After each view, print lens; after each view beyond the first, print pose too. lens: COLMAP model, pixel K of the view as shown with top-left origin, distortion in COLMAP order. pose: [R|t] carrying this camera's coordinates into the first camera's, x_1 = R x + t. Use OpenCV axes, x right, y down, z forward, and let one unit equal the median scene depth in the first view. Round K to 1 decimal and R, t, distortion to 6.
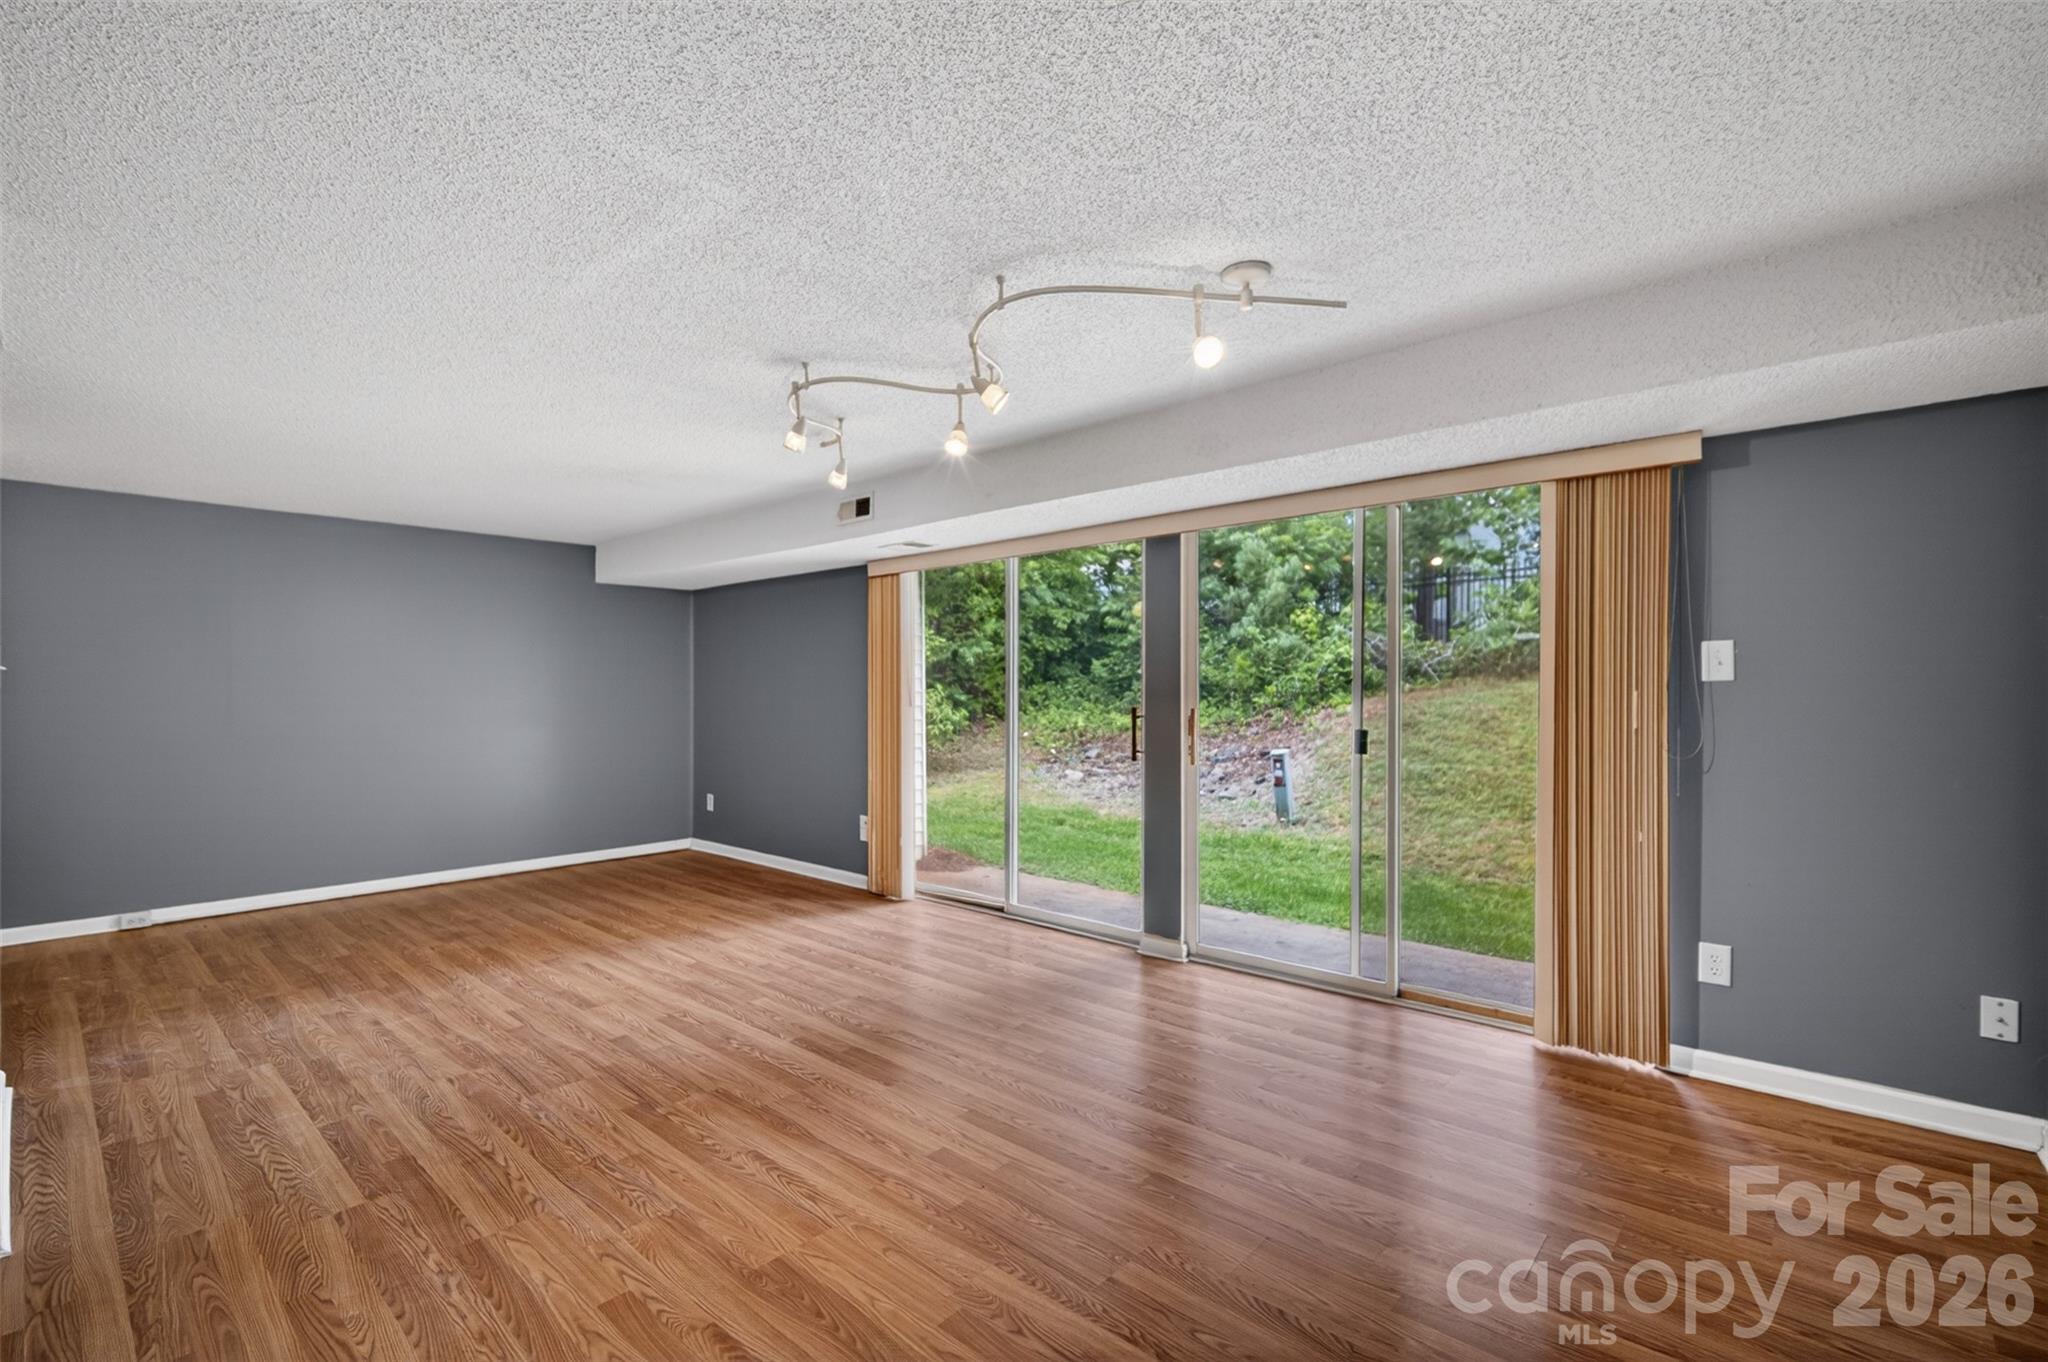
lens RADIAL K [[890.4, 0, 1018.9], [0, 890.4, 706.1], [0, 0, 1]] dist [-0.010523, 0.002779]
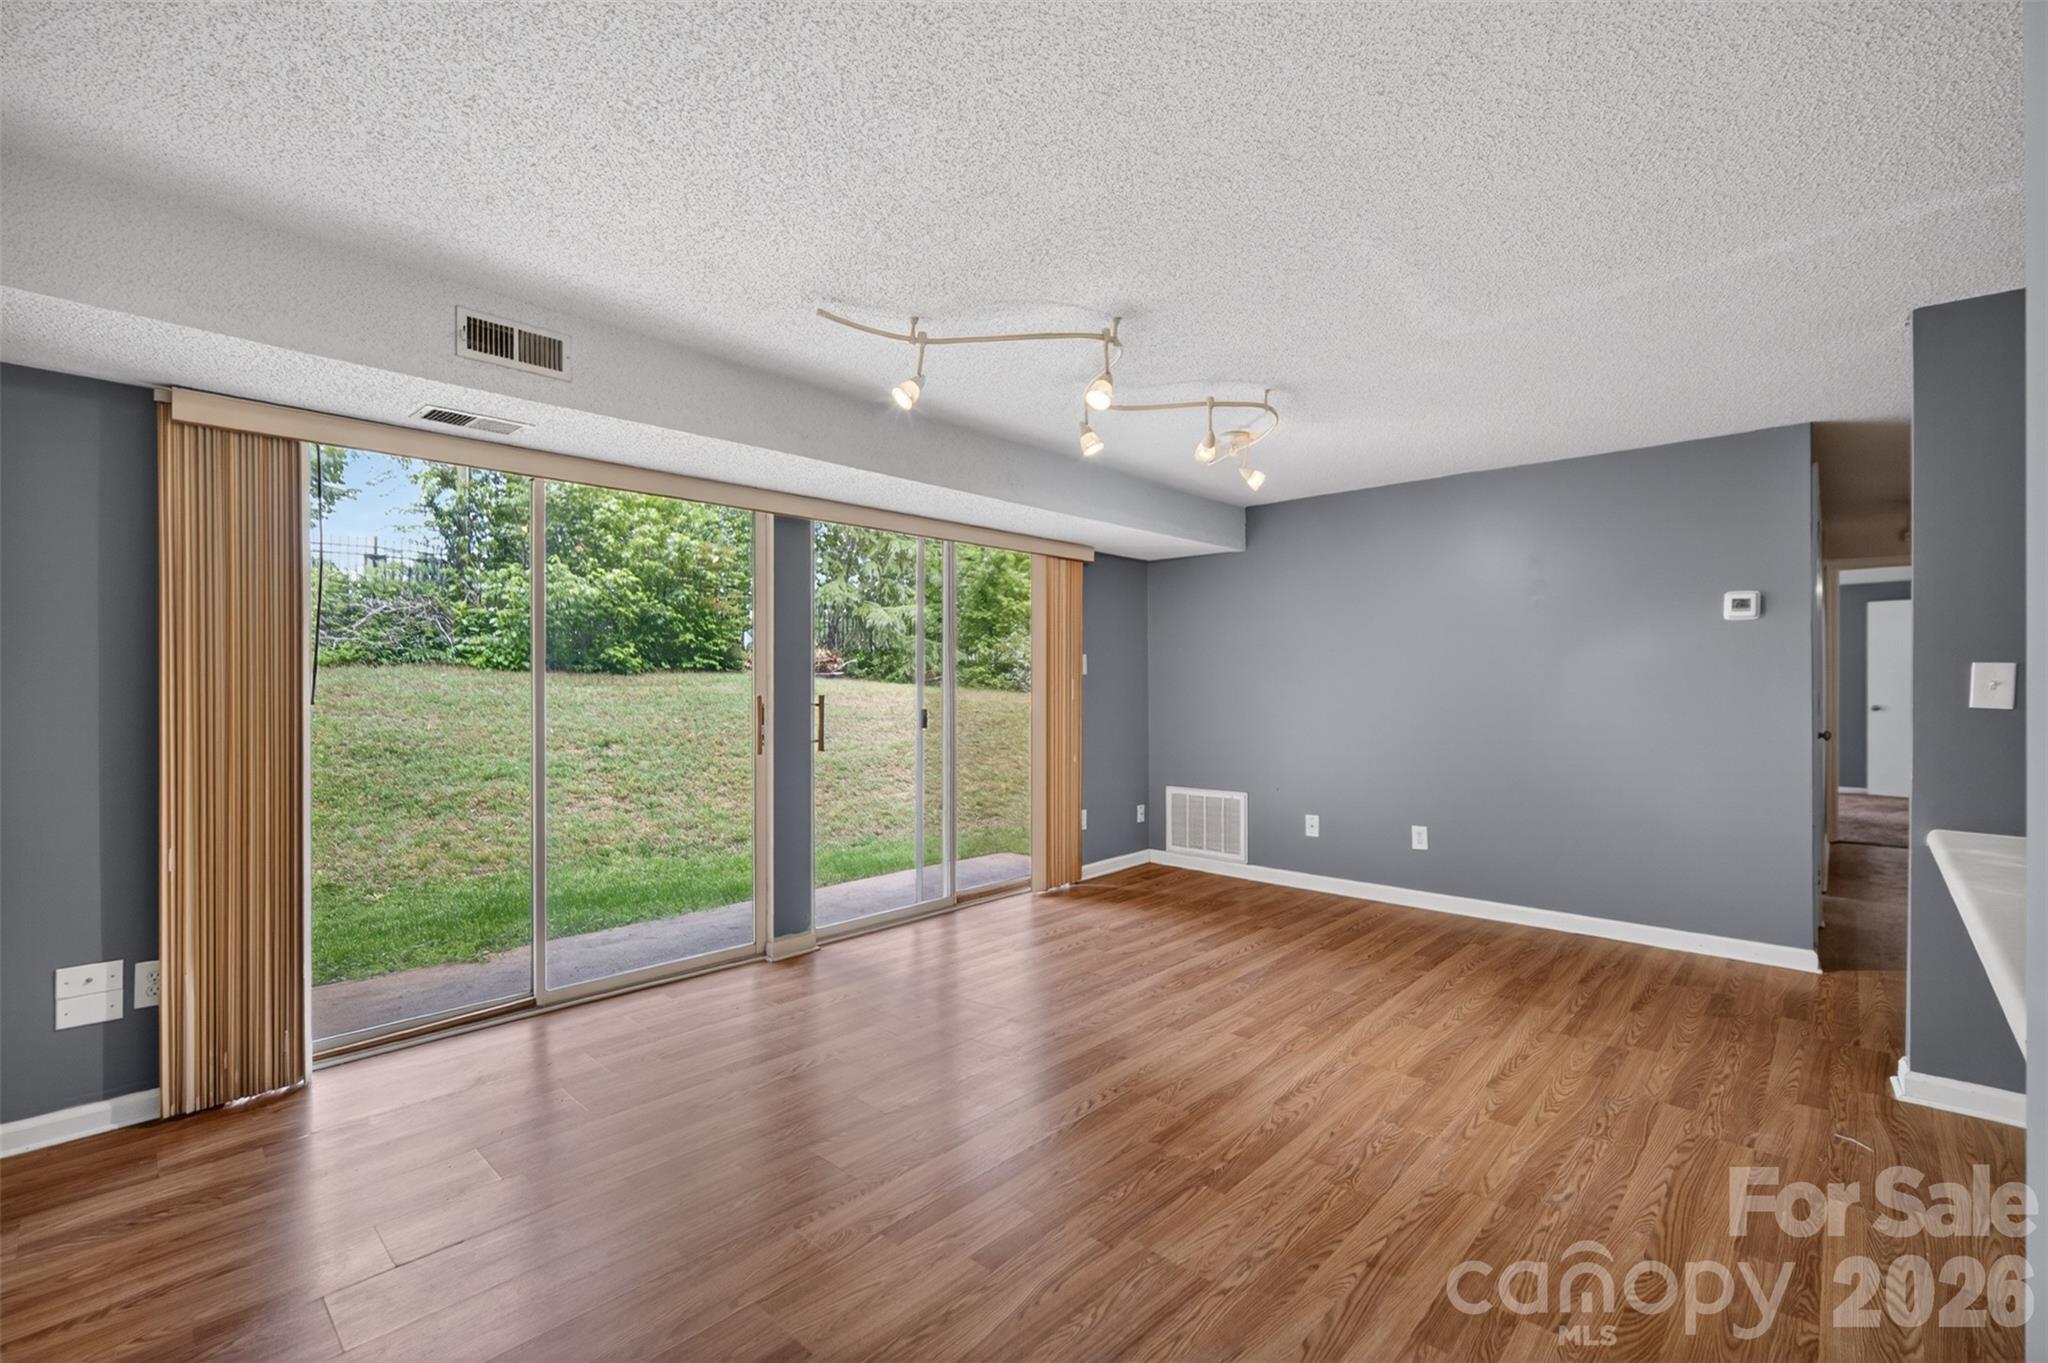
lens RADIAL K [[890.4, 0, 1019.7], [0, 890.4, 689.2], [0, 0, 1]] dist [-0.010523, 0.002779]
pose [[0.029162, -0.005218, 0.999561, -0.997276], [0.014942, 0.999877, 0.004784, -0.005826], [-0.999463, 0.014796, 0.029236, 0.919887]]
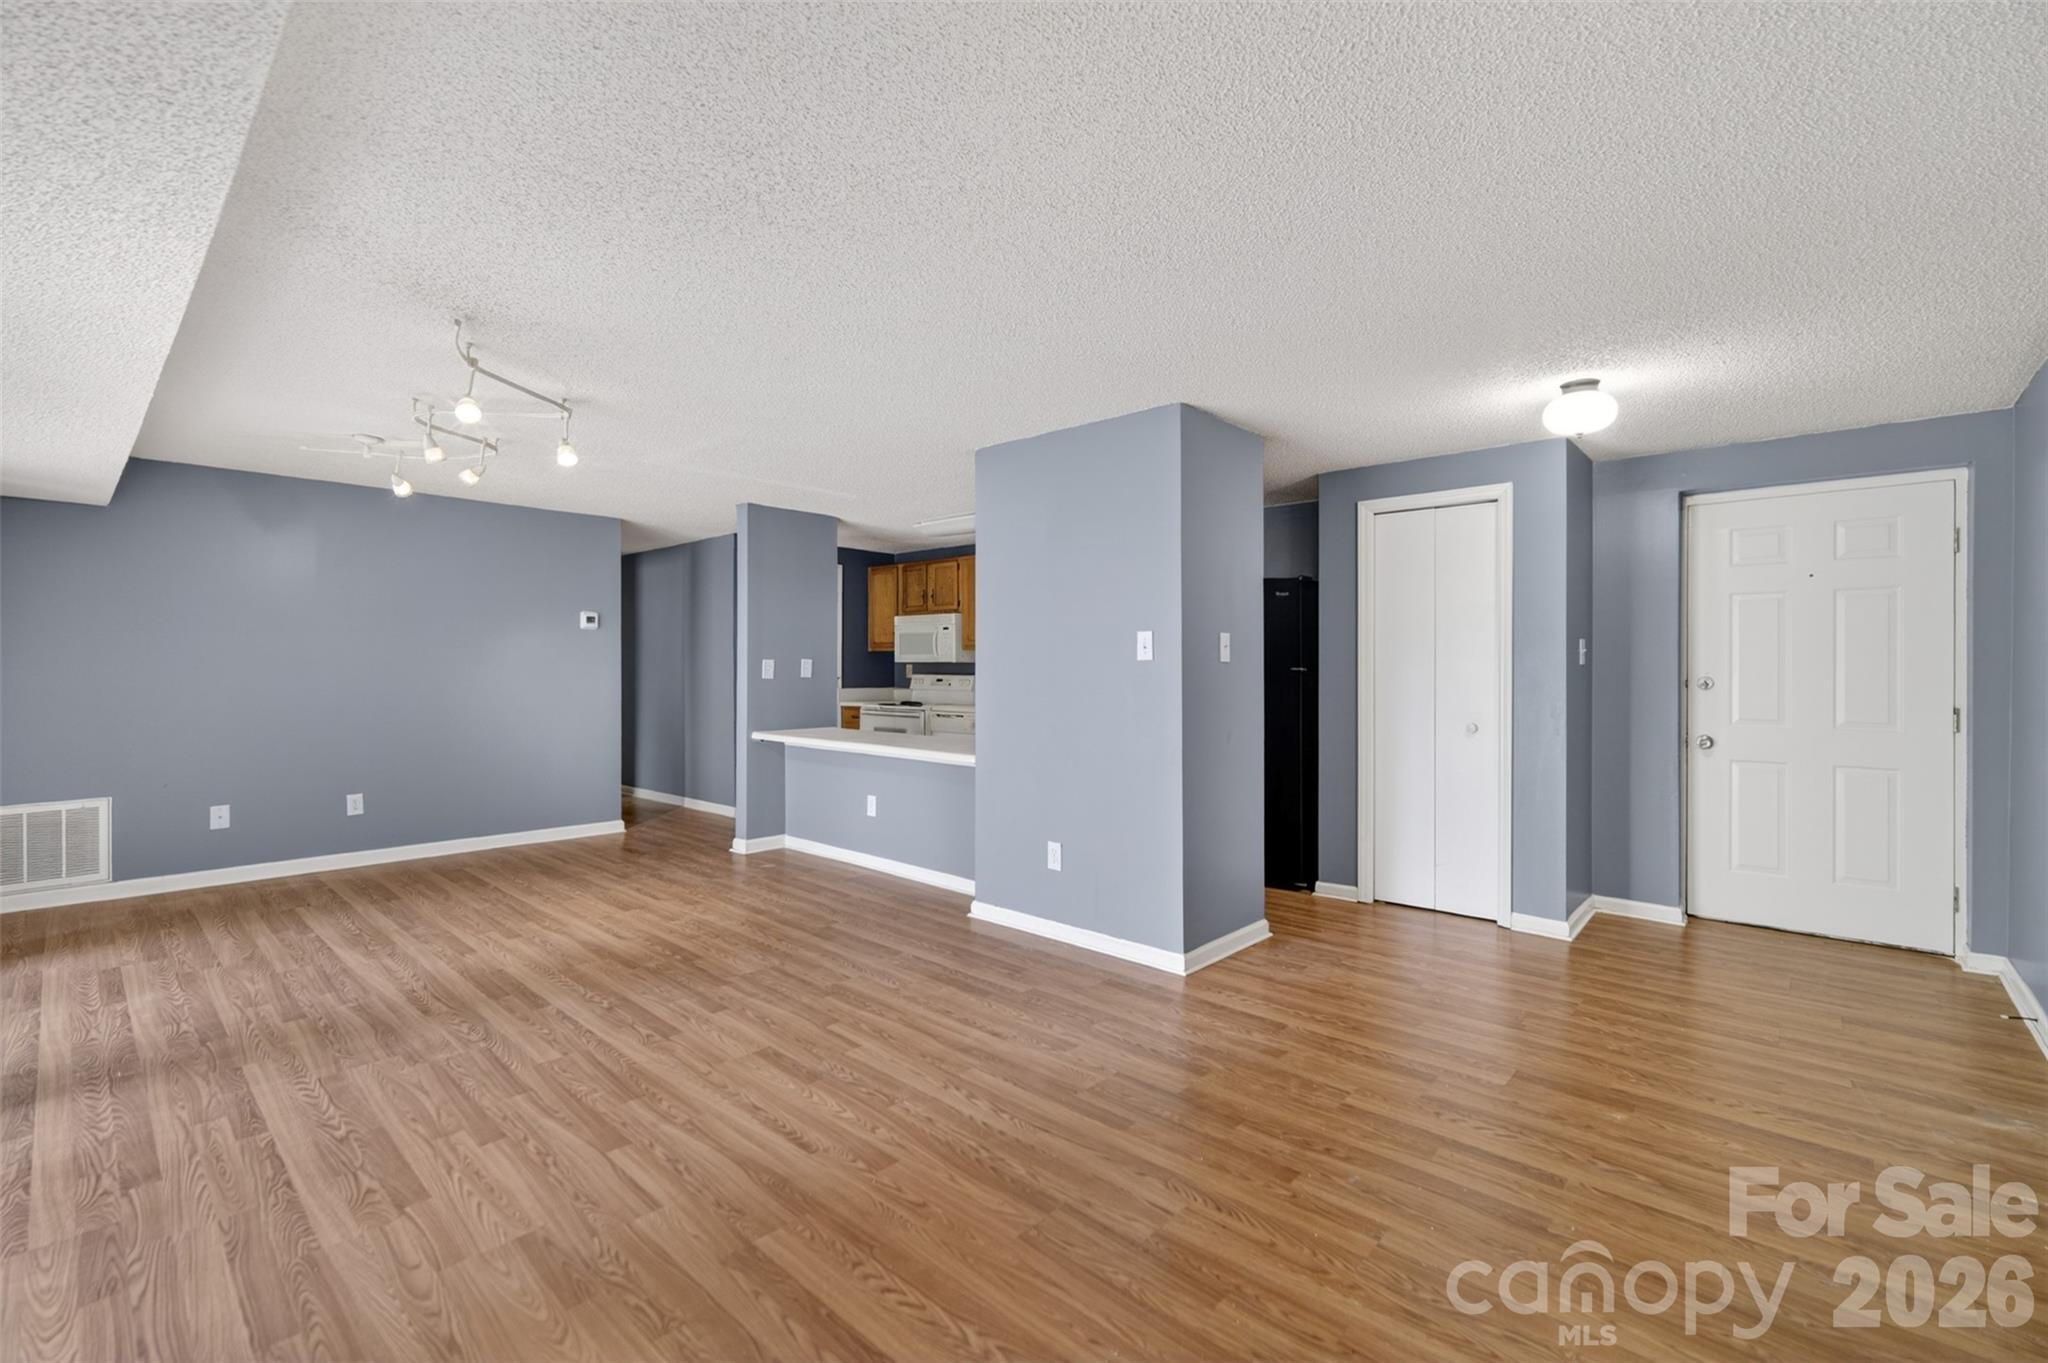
lens RADIAL K [[890.4, 0, 1025.0], [0, 890.4, 670.6], [0, 0, 1]] dist [-0.010523, 0.002779]
pose [[-0.999883, -0.002141, 0.015150, -0.778620], [-0.001867, 0.999836, 0.018039, -0.023298], [-0.015187, 0.018008, -0.999722, 1.910846]]
